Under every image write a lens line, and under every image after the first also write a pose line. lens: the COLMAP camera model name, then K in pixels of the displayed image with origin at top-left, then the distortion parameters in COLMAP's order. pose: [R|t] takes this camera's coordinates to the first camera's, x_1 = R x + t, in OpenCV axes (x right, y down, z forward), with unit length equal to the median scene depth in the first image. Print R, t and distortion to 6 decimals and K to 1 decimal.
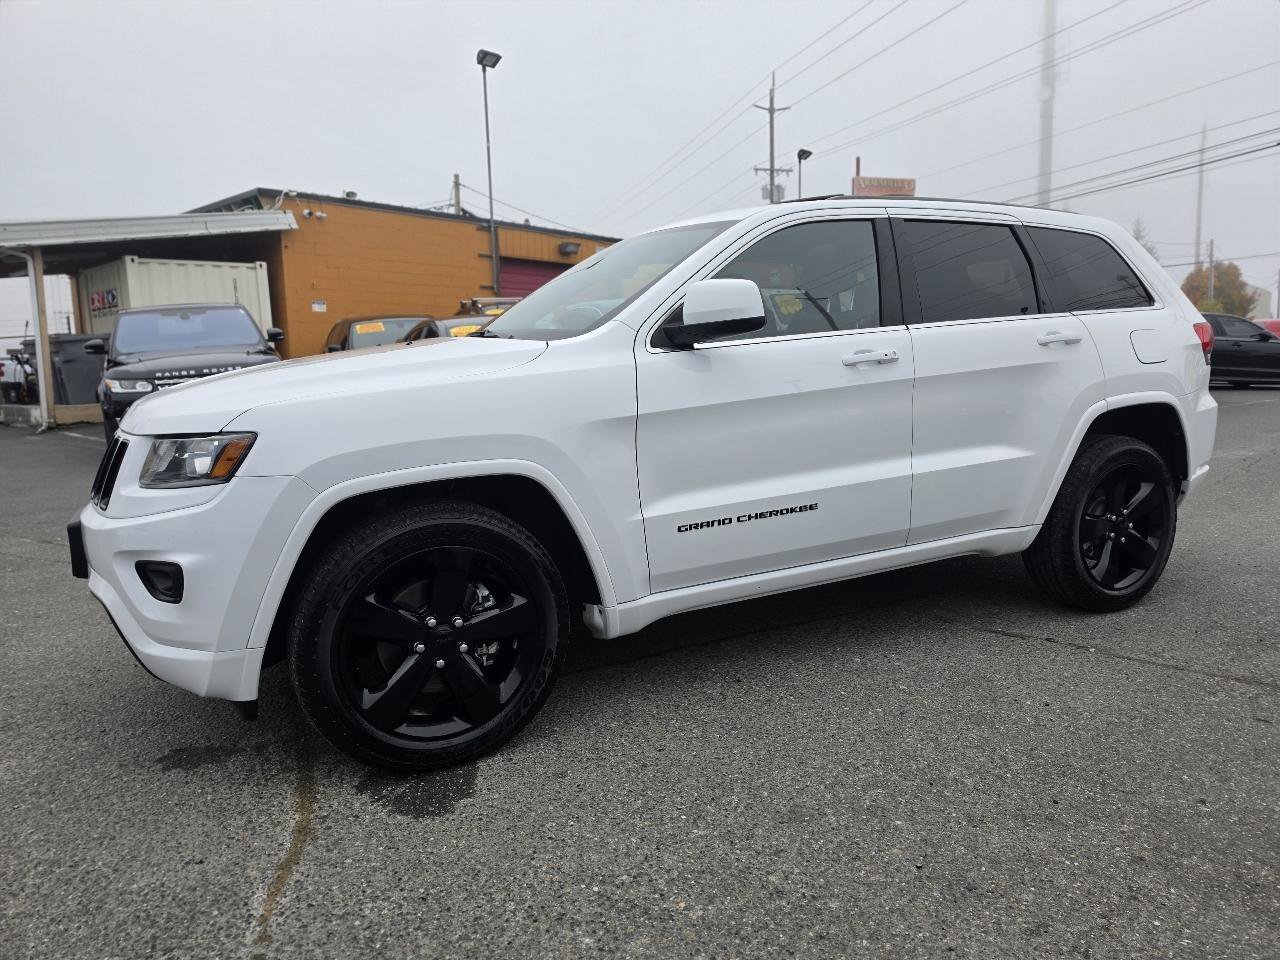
lens RADIAL K [[880.1, 0, 665.7], [0, 880.1, 482.4], [0, 0, 1]] dist [0.053200, -0.056495]
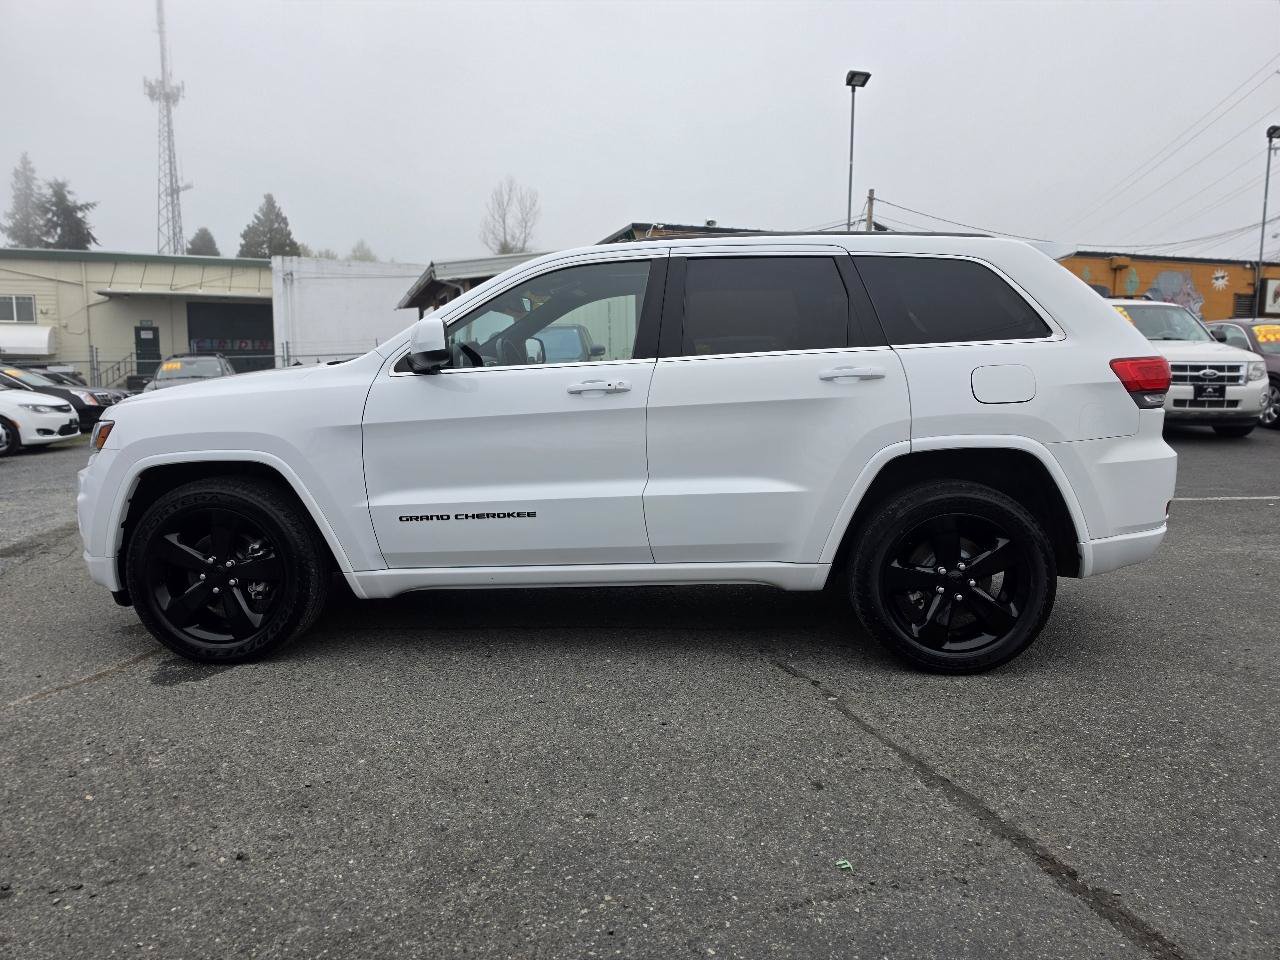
lens RADIAL K [[880.1, 0, 648.6], [0, 880.1, 487.2], [0, 0, 1]] dist [0.053200, -0.056495]
pose [[0.861160, 0.089629, -0.500370, 0.771794], [-0.093031, 0.995497, 0.018208, -0.038394], [0.499749, 0.030870, 0.865620, 0.072058]]
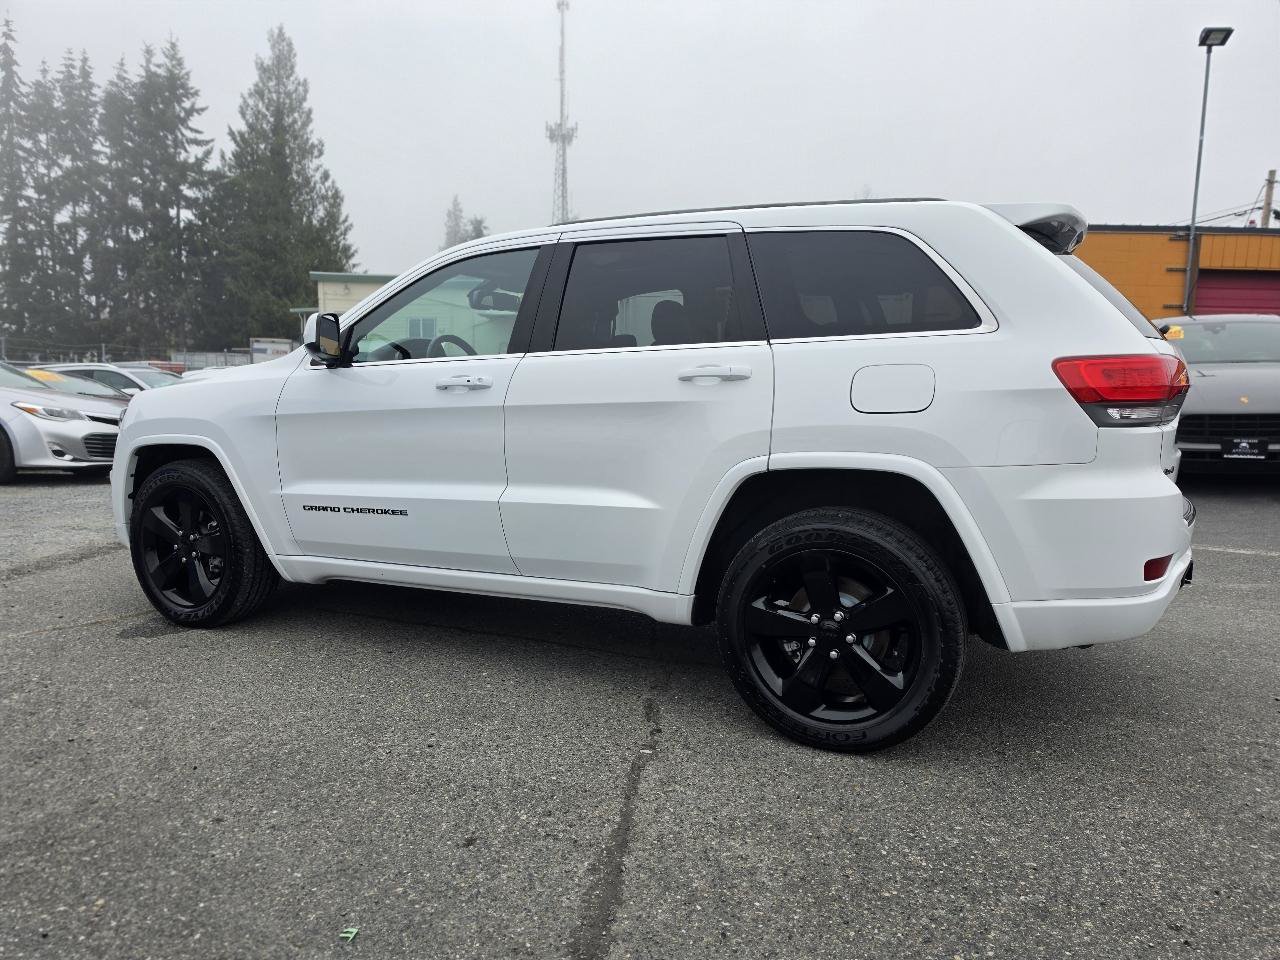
lens RADIAL K [[880.1, 0, 642.8], [0, 880.1, 505.1], [0, 0, 1]] dist [0.053200, -0.056495]
pose [[0.595377, 0.144198, -0.790400, 1.097501], [-0.146888, 0.986718, 0.069369, -0.093114], [0.789905, 0.074799, 0.608650, 0.492022]]
